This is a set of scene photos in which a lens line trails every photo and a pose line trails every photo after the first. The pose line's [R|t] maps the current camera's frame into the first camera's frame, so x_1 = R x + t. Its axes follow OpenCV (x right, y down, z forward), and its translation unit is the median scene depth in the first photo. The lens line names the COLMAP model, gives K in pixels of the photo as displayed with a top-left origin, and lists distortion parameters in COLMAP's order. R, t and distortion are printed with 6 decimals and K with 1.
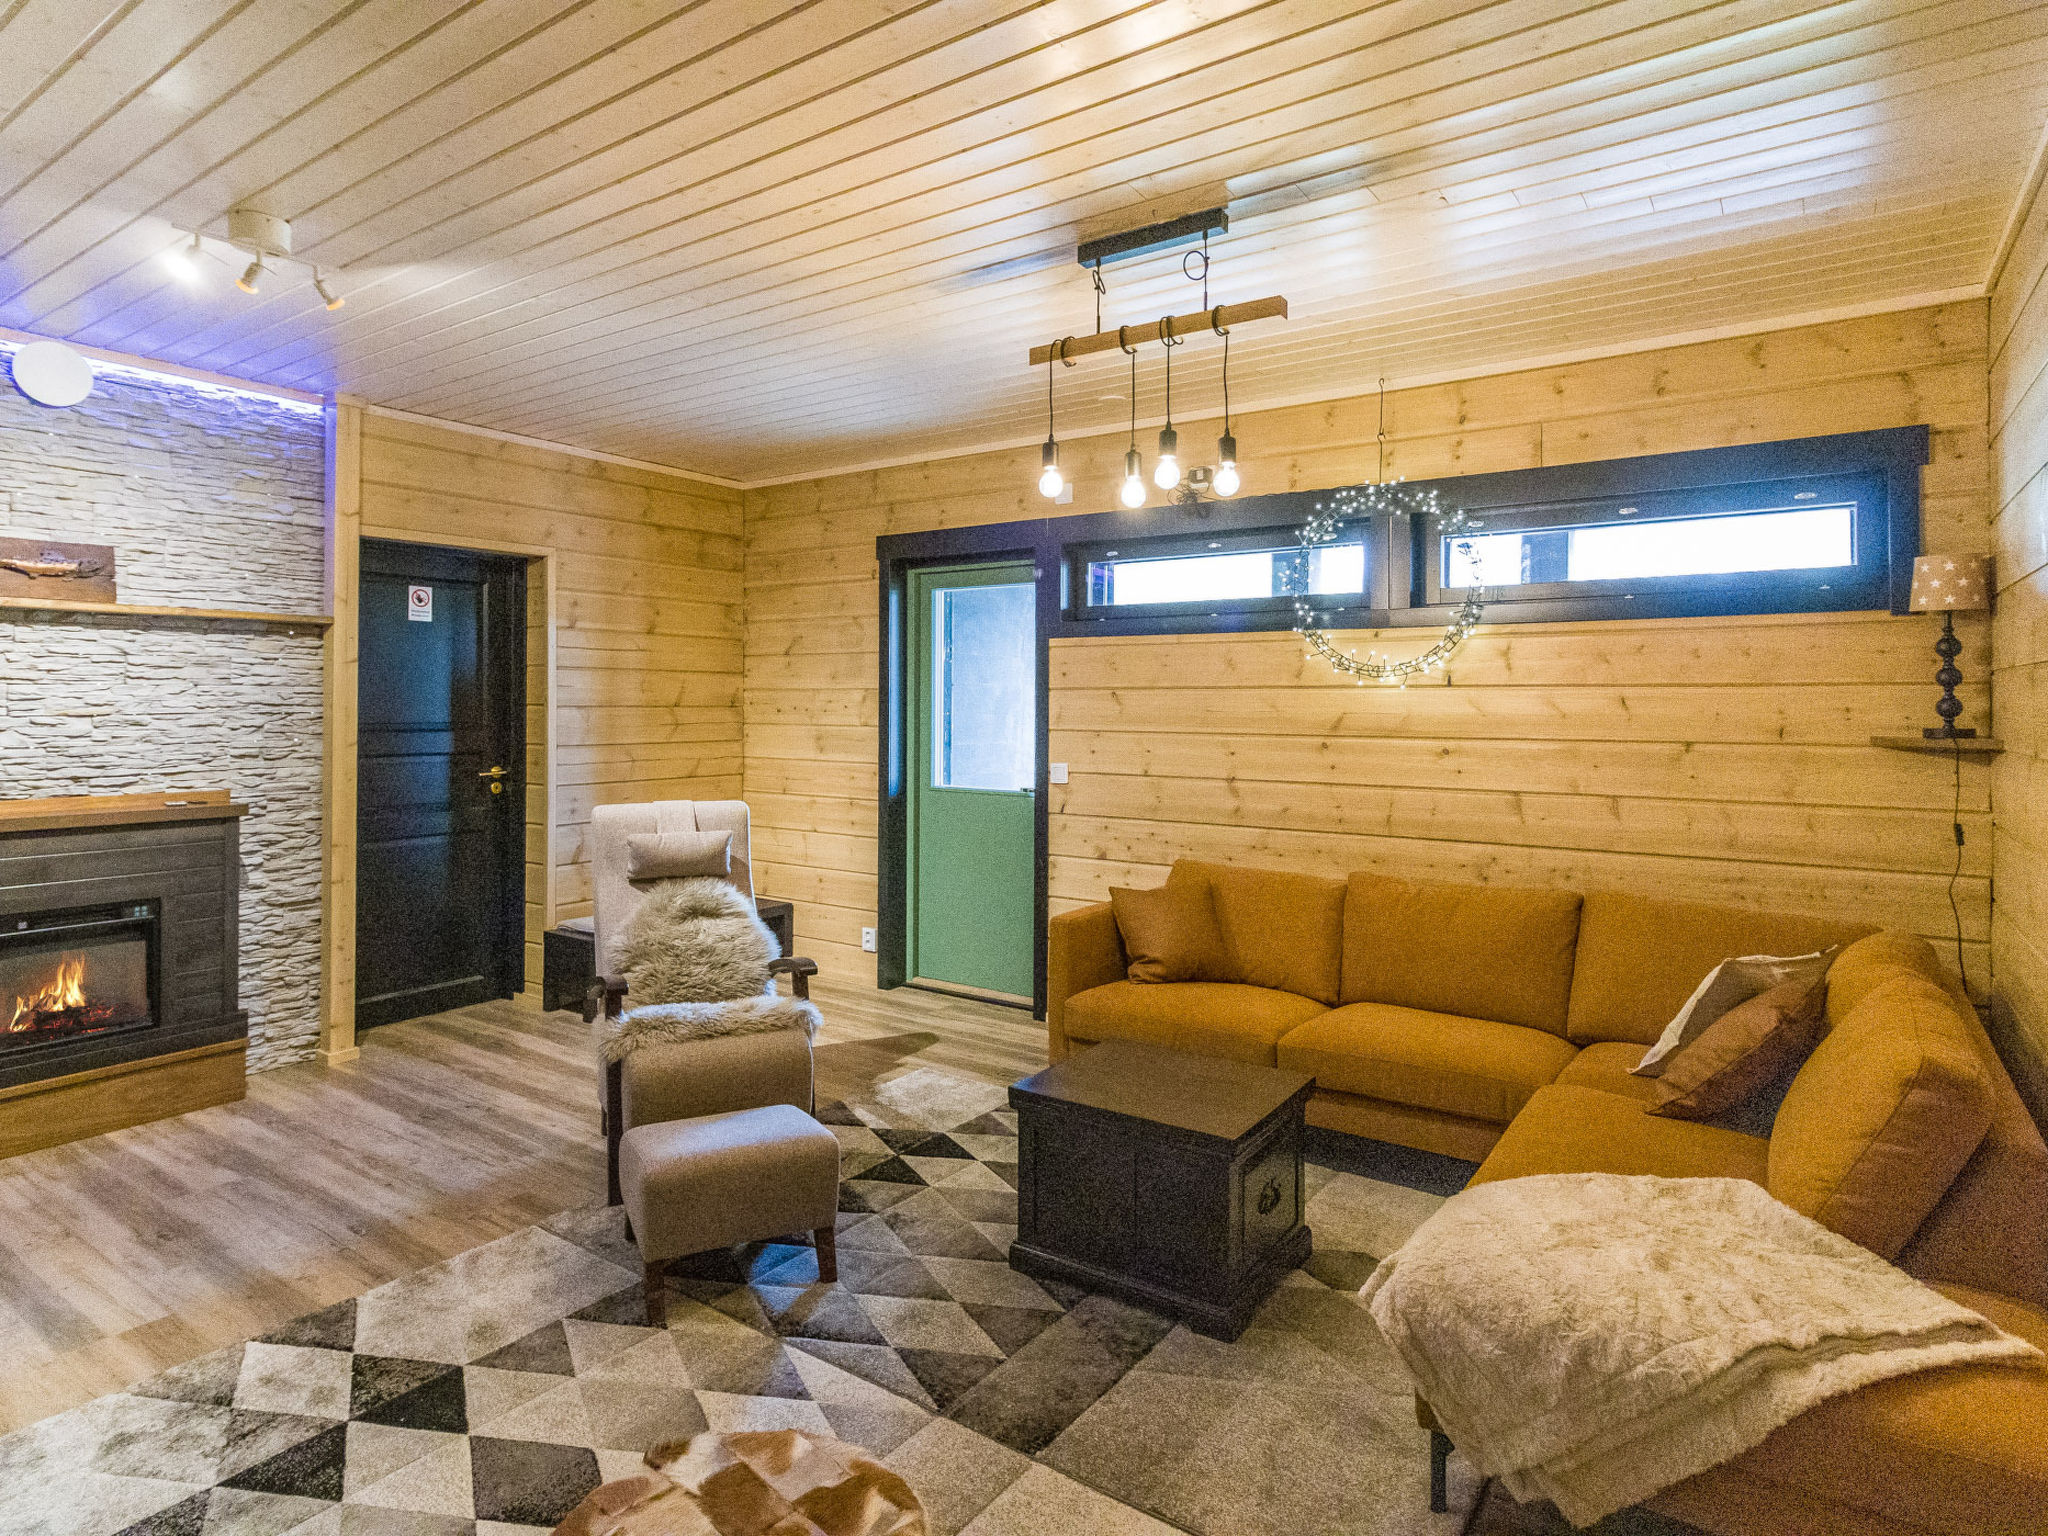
lens RADIAL K [[1120.9, 0, 1043.4], [0, 1120.9, 679.9], [0, 0, 1]] dist [0.000394, 0.000806]
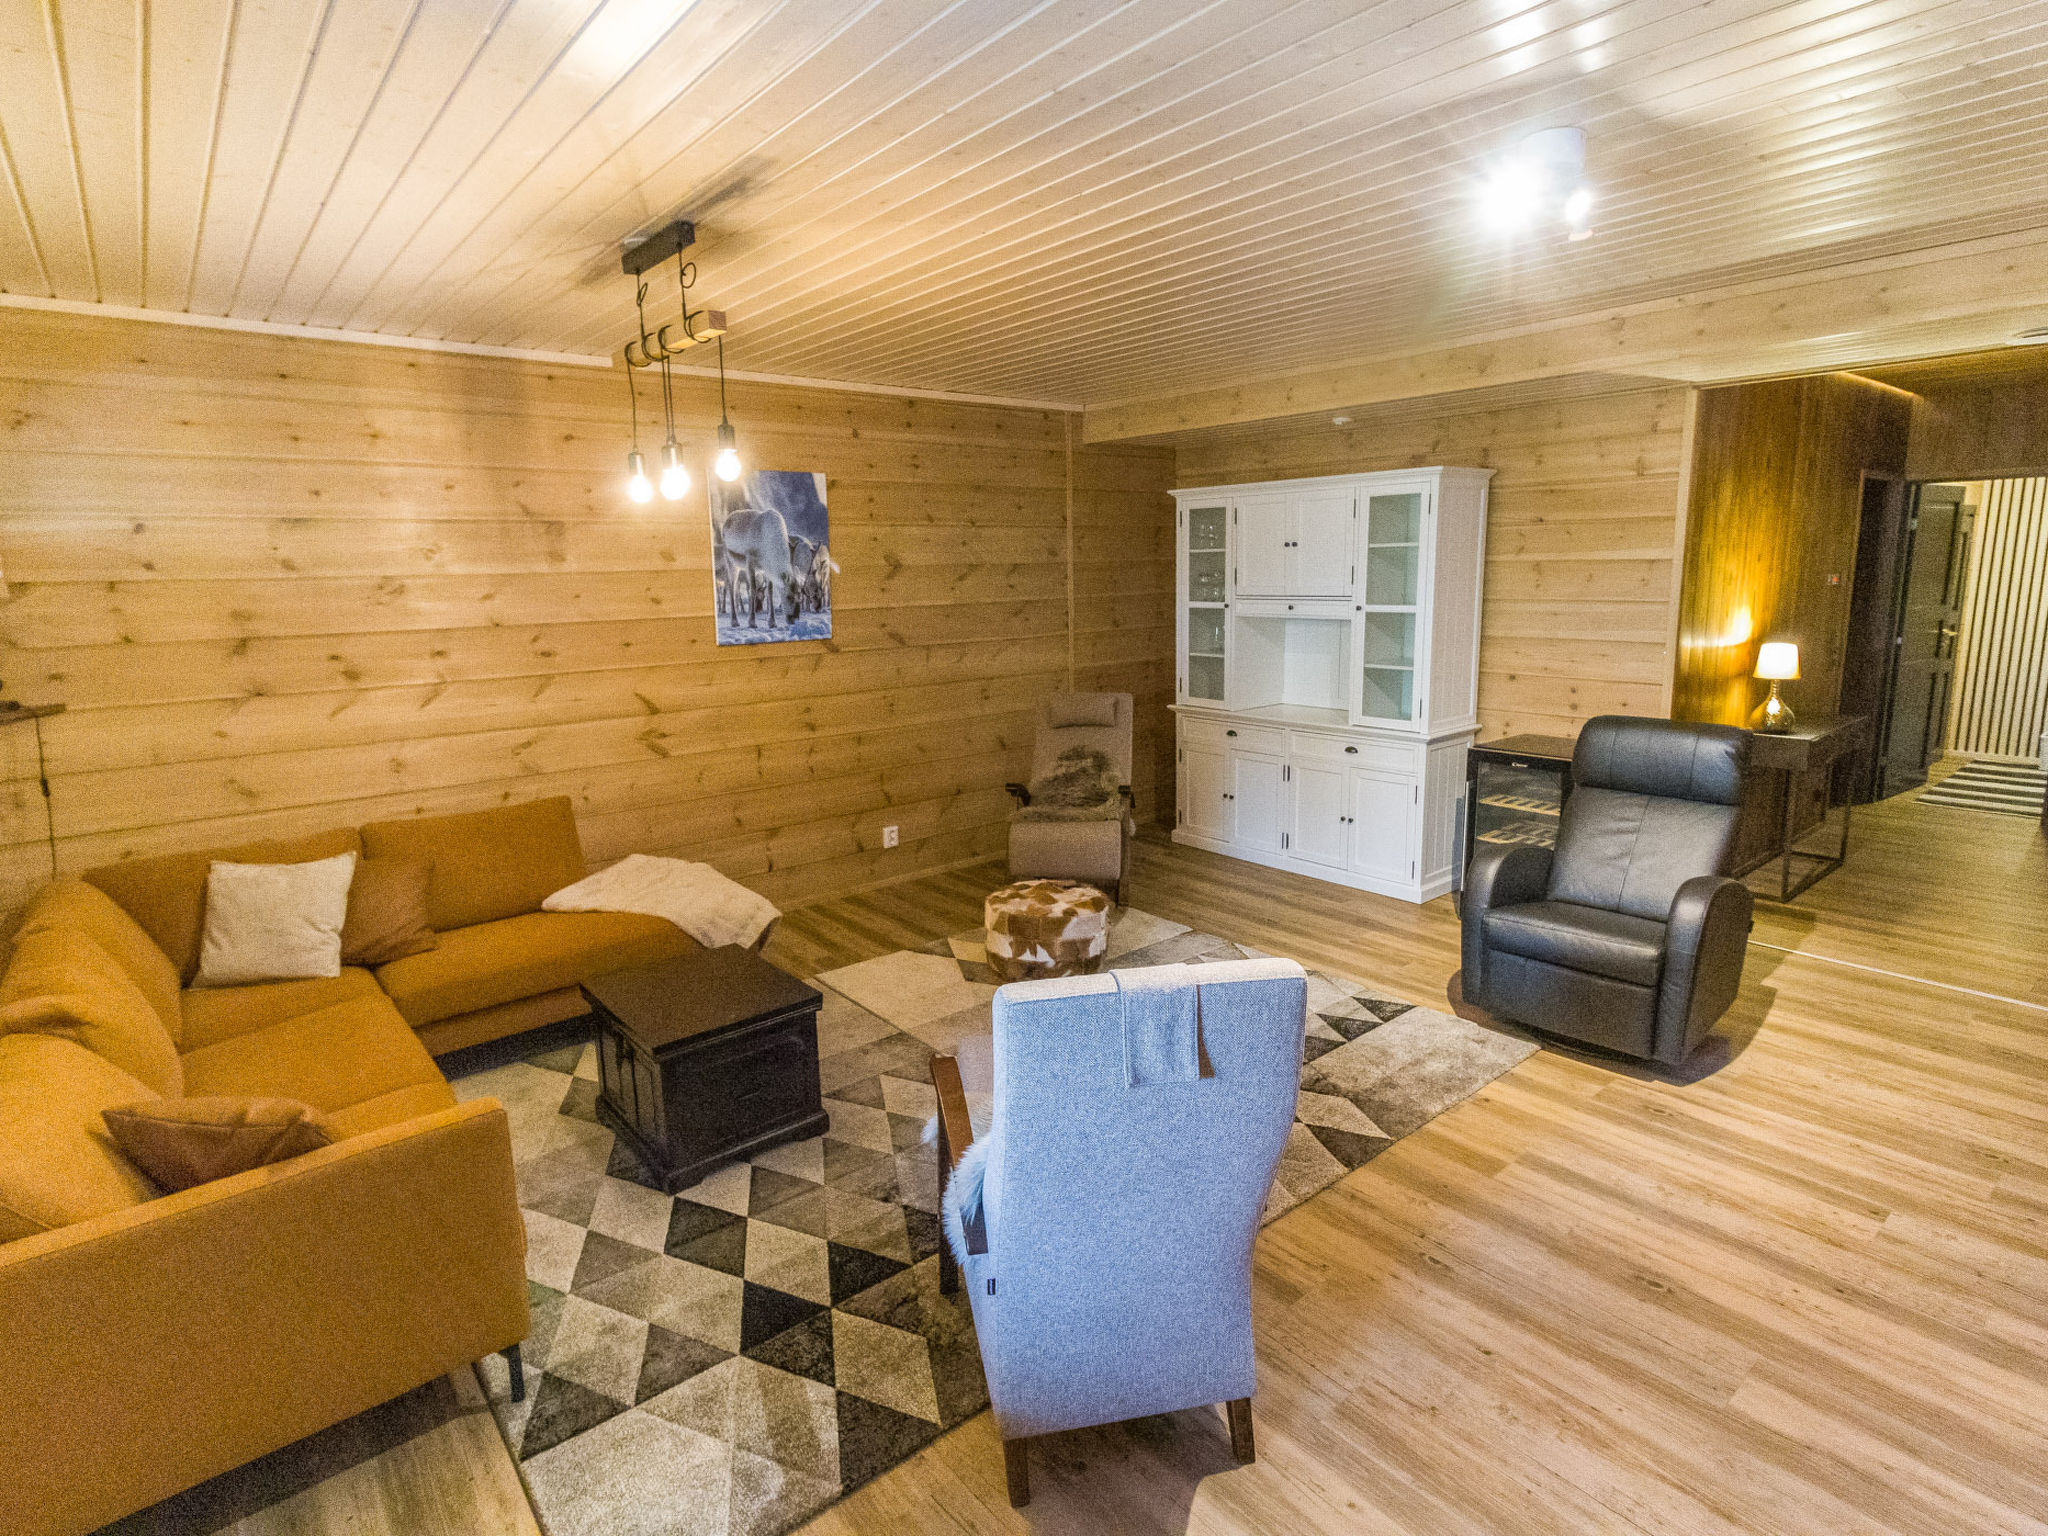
lens RADIAL K [[1073.9, 0, 1025.0], [0, 1073.9, 771.1], [0, 0, 1]] dist [0.001697, 0.000691]
pose [[-0.955755, -0.038191, 0.291675, -0.394766], [0.010205, 0.986635, 0.162625, -0.040432], [-0.293988, 0.158406, -0.942591, 1.388867]]
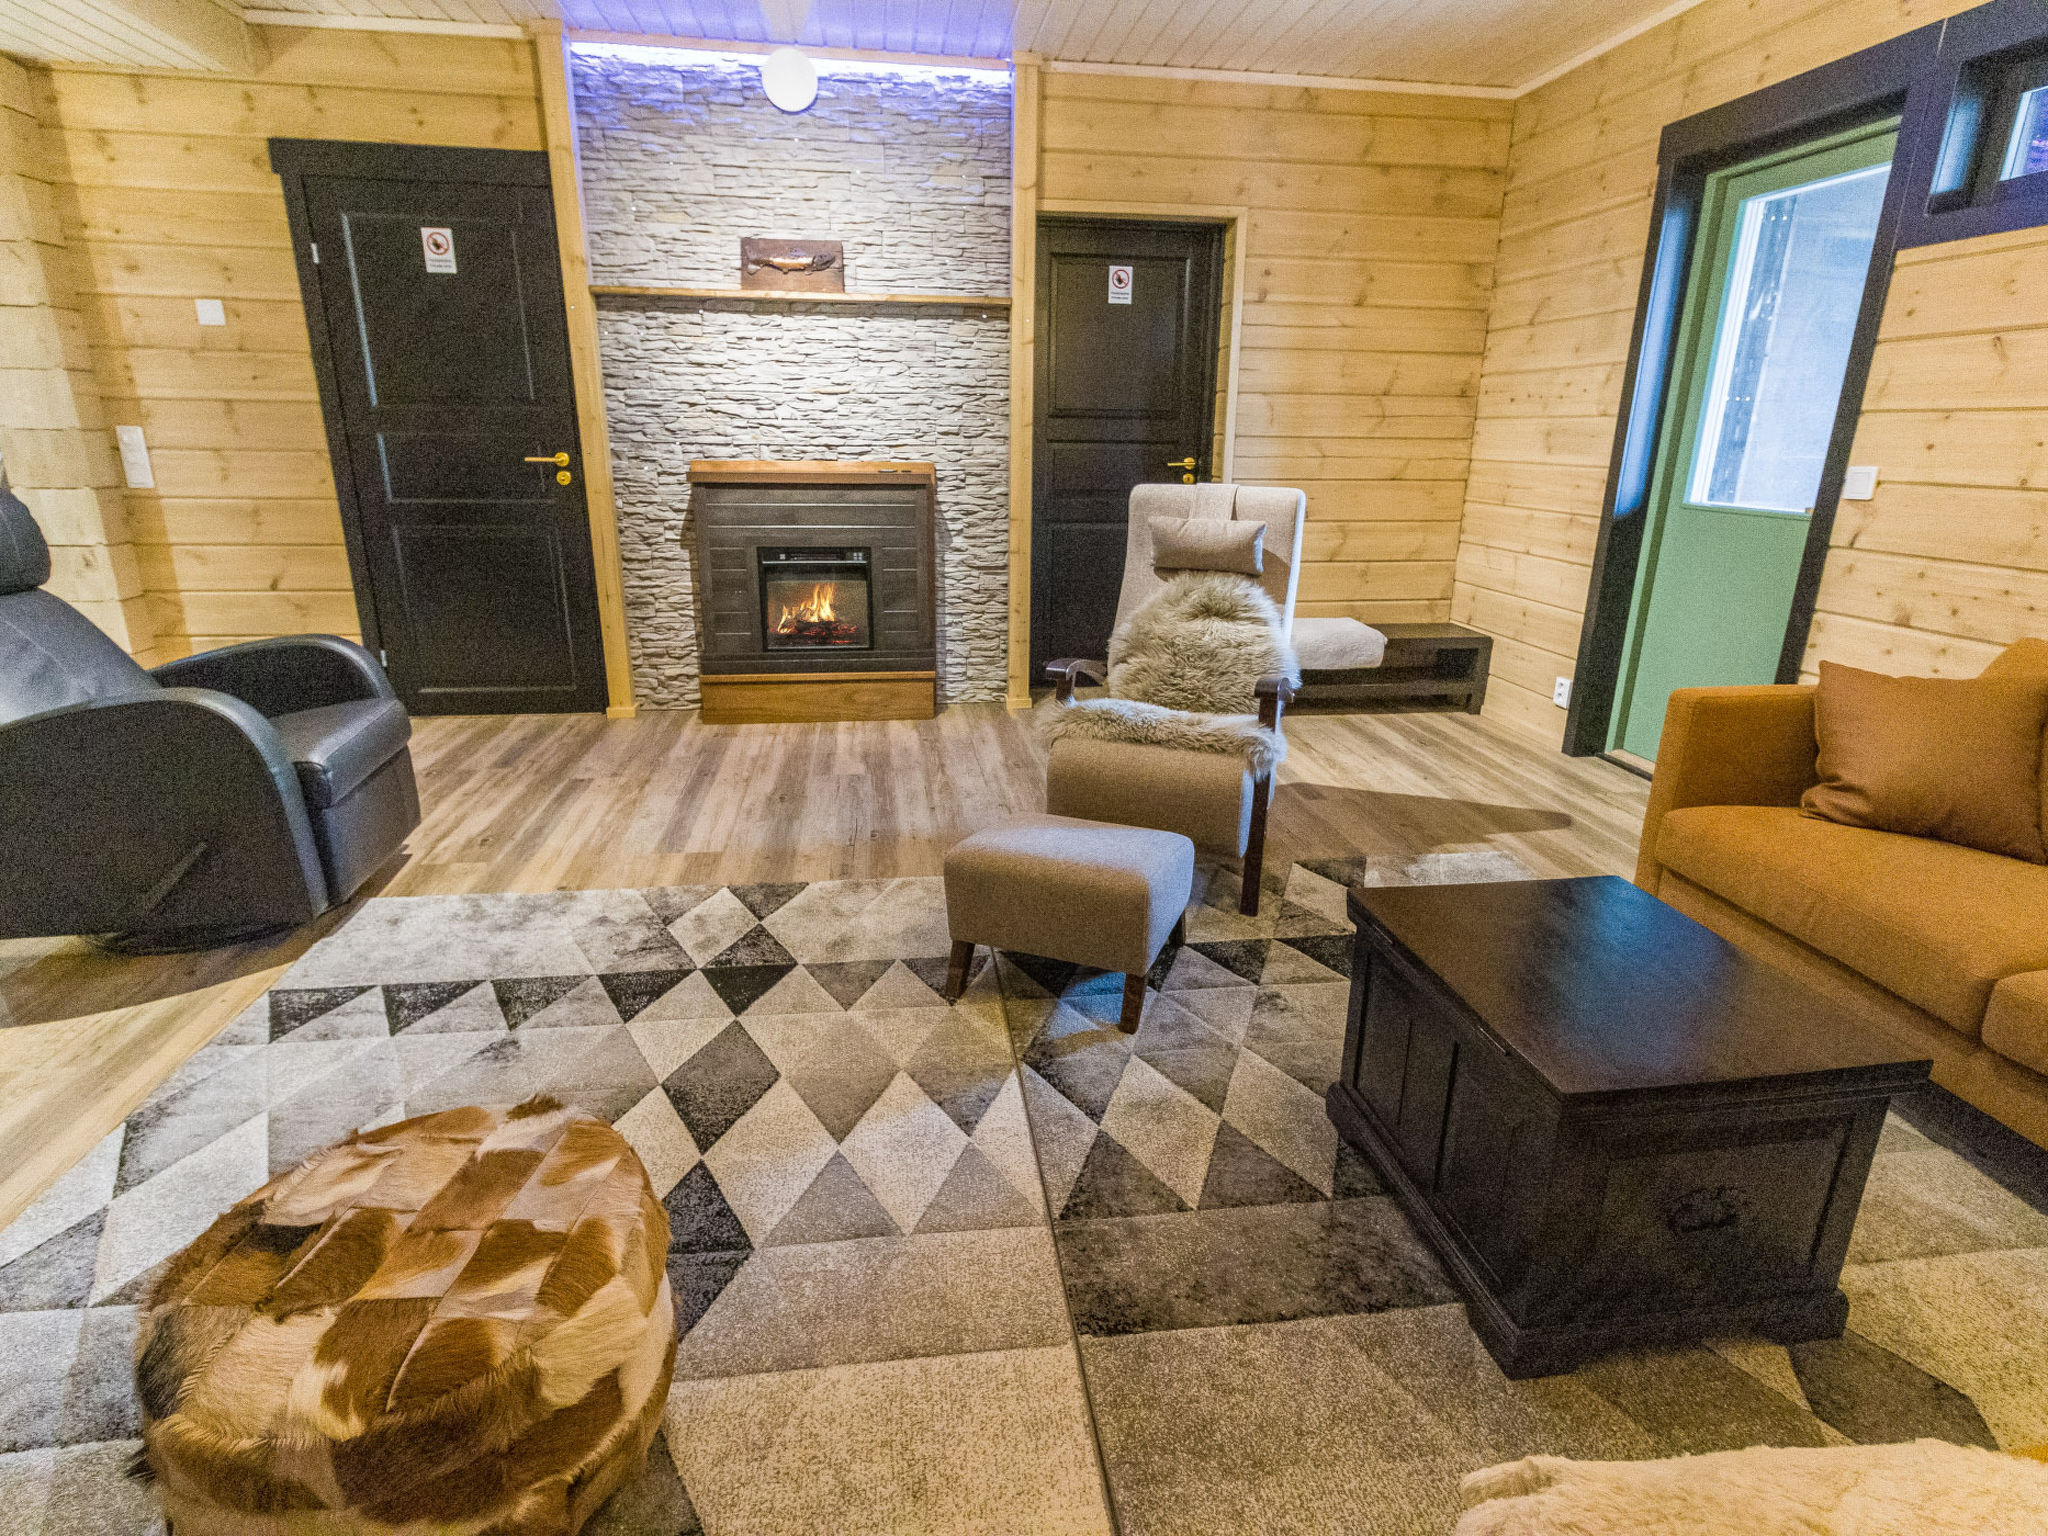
lens RADIAL K [[1073.9, 0, 1035.2], [0, 1073.9, 753.5], [0, 0, 1]] dist [0.001697, 0.000691]
pose [[0.678495, 0.214309, -0.702649, 0.202614], [0.009104, 0.953973, 0.299755, 0.055785], [0.734548, -0.209780, 0.645315, 0.310194]]
